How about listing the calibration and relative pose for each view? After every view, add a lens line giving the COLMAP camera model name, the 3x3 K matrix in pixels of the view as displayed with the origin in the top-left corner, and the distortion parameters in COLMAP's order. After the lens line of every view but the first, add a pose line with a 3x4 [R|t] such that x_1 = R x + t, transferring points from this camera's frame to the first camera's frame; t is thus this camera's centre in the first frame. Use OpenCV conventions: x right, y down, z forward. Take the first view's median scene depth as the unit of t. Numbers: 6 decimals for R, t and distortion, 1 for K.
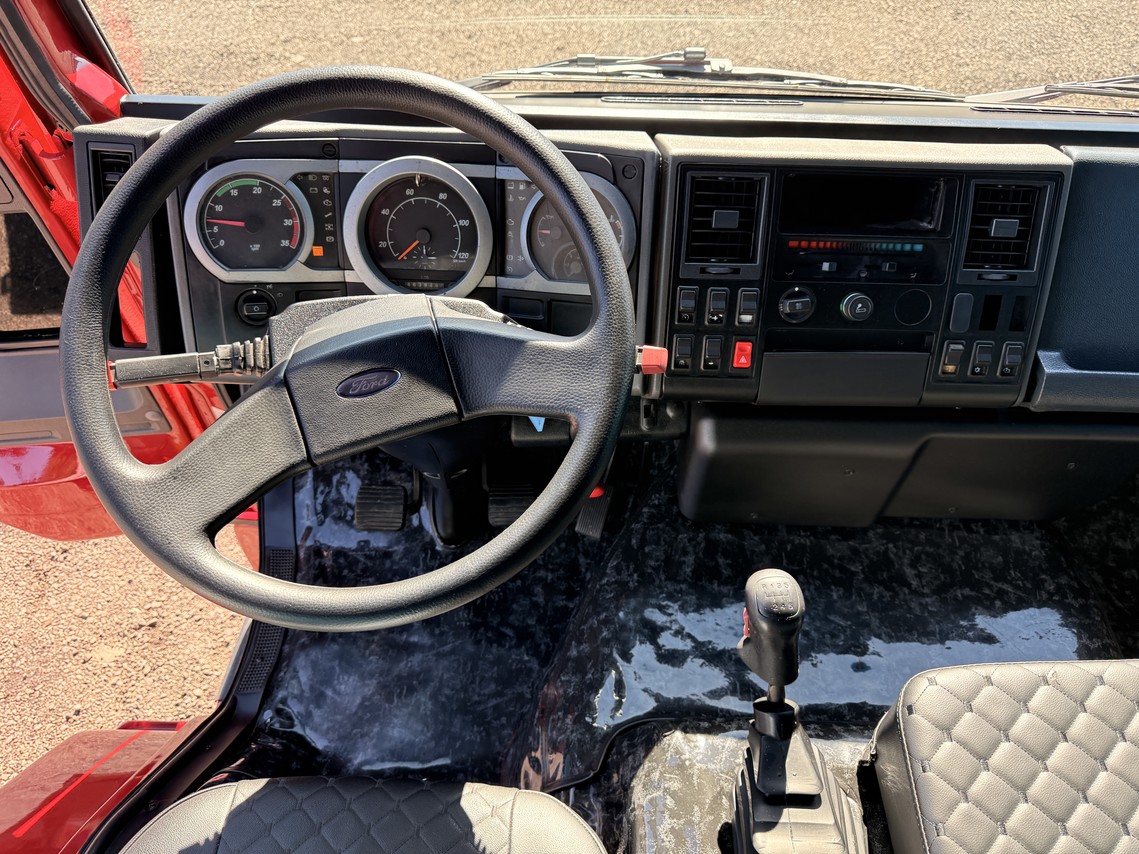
lens RADIAL K [[799.9, 0, 568.7], [0, 799.9, 427.0], [0, 0, 1]] dist [0.006011, 0.007375]
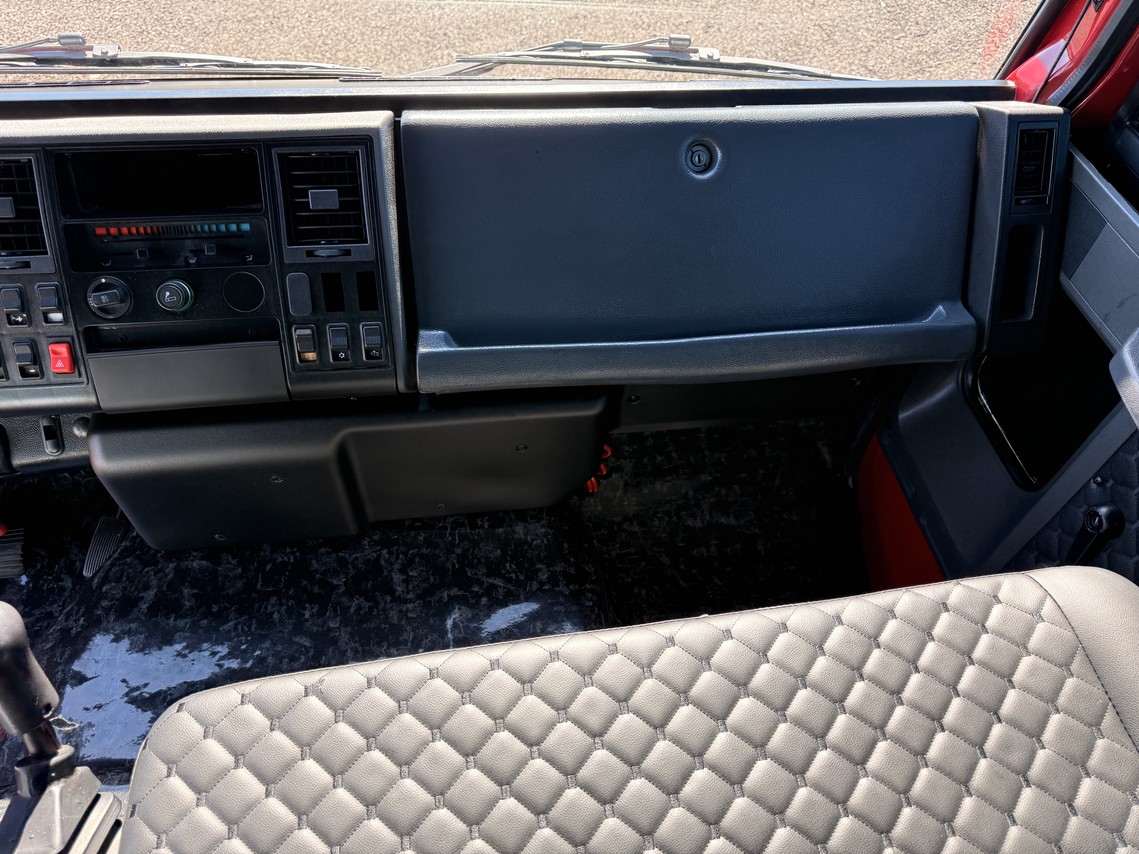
lens RADIAL K [[795.1, 0, 563.7], [0, 795.1, 424.5], [0, 0, 1]] dist [0.083847, -0.095110]
pose [[0.989180, -0.094293, 0.112390, 0.528069], [0.098869, 0.994454, -0.035855, 0.055245], [-0.108386, 0.046579, 0.993017, 0.042446]]
